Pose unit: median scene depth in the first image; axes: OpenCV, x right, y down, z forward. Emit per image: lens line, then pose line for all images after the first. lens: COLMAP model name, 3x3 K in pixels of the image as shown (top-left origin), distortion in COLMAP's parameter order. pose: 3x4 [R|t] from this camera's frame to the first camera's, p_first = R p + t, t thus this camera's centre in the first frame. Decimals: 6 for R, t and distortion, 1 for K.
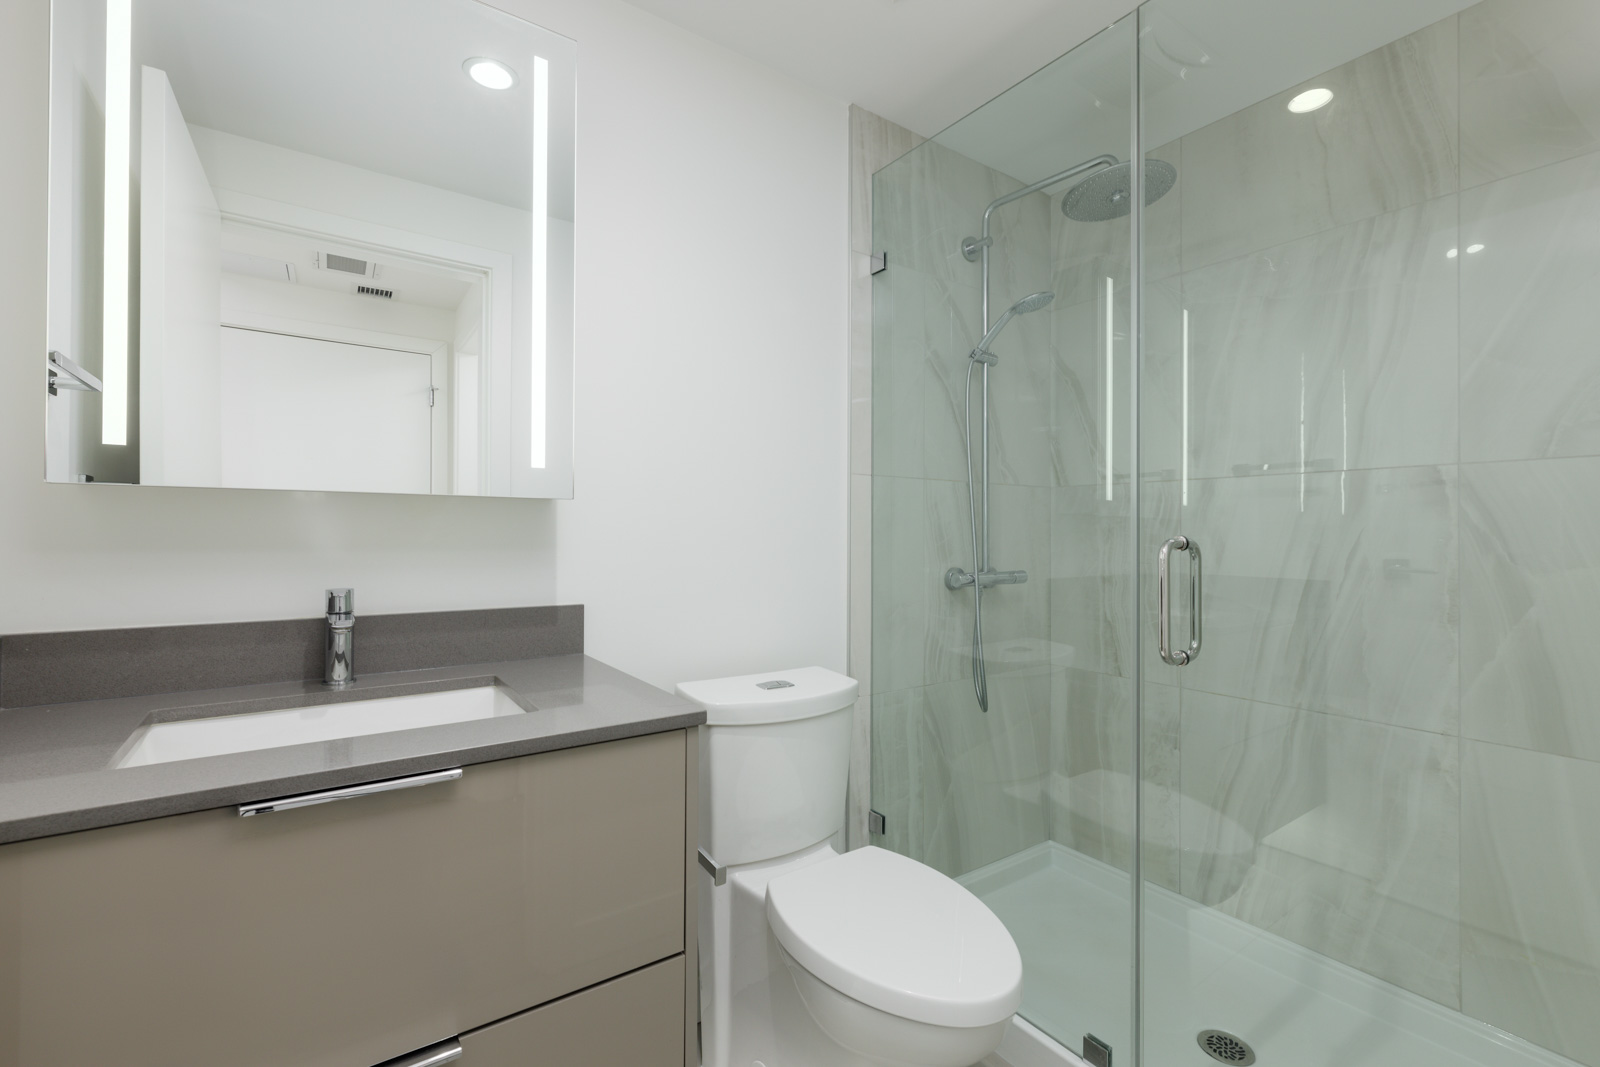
lens RADIAL K [[696.4, 0, 787.0], [0, 696.4, 533.6], [0, 0, 1]] dist [0.001395, -0.000088]
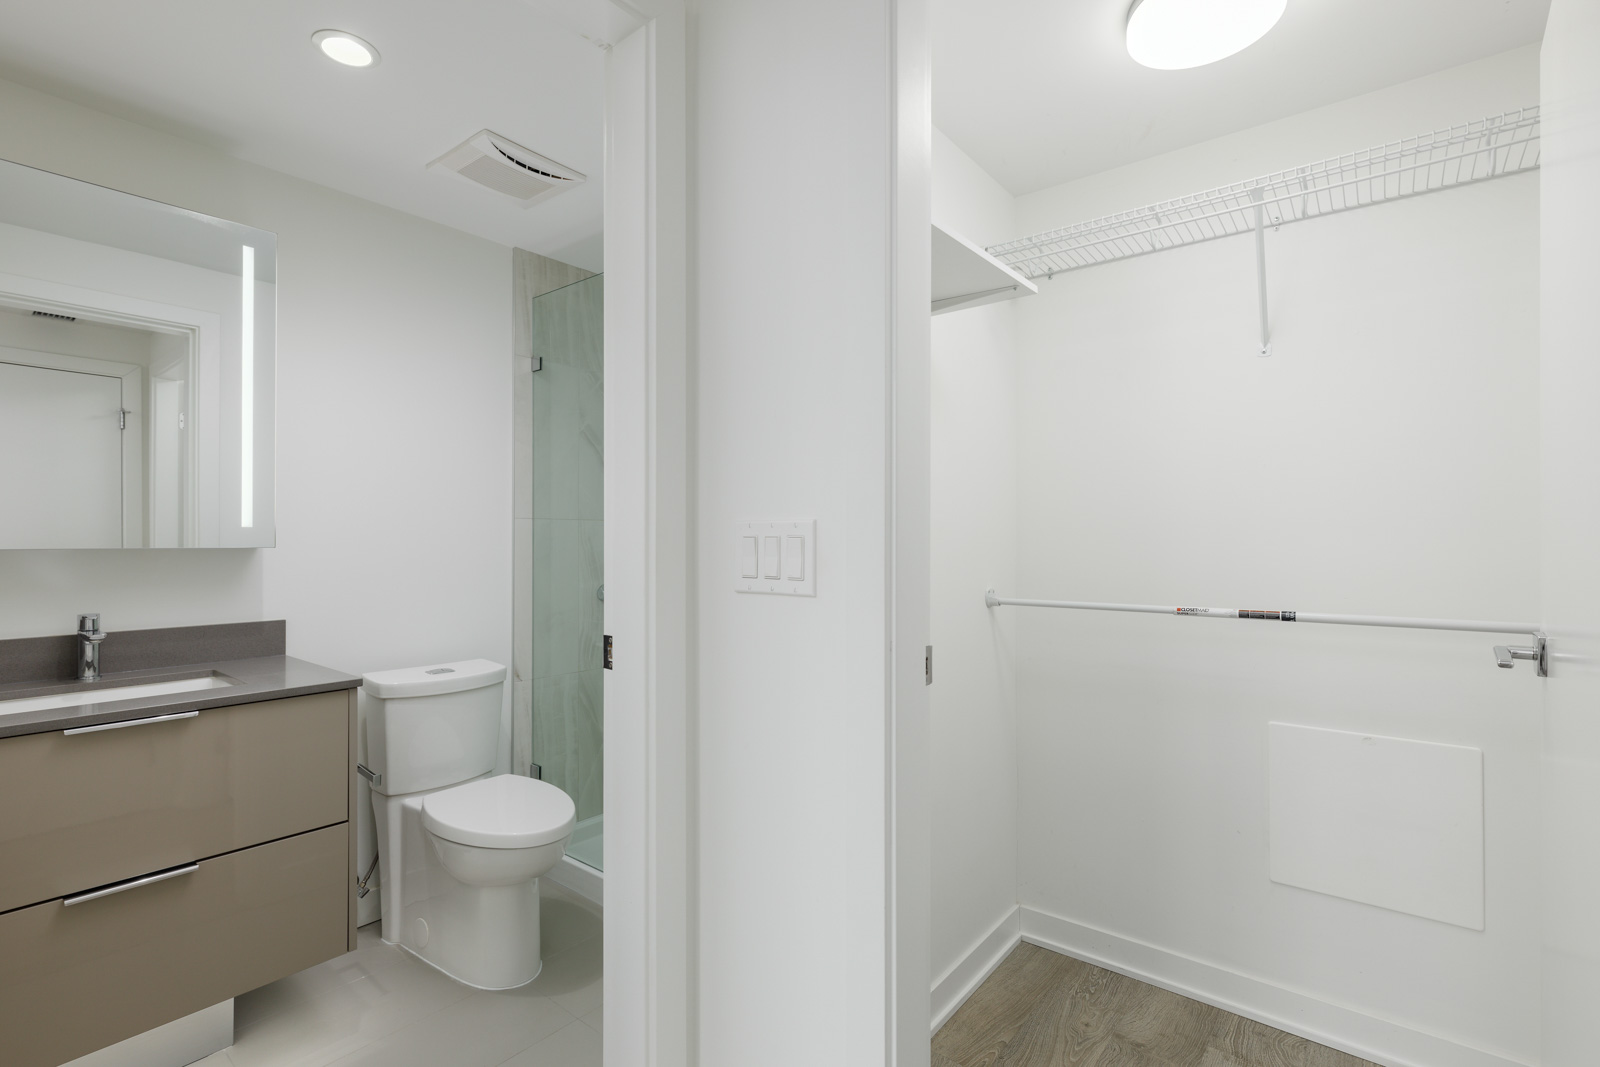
lens RADIAL K [[764.7, 0, 811.2], [0, 764.7, 534.2], [0, 0, 1]] dist [-0.002698, -0.000250]
pose [[0.957701, -0.003681, 0.287741, 0.216938], [0.004287, 0.999990, -0.001476, -0.049359], [-0.287733, 0.002647, 0.957707, -0.600902]]
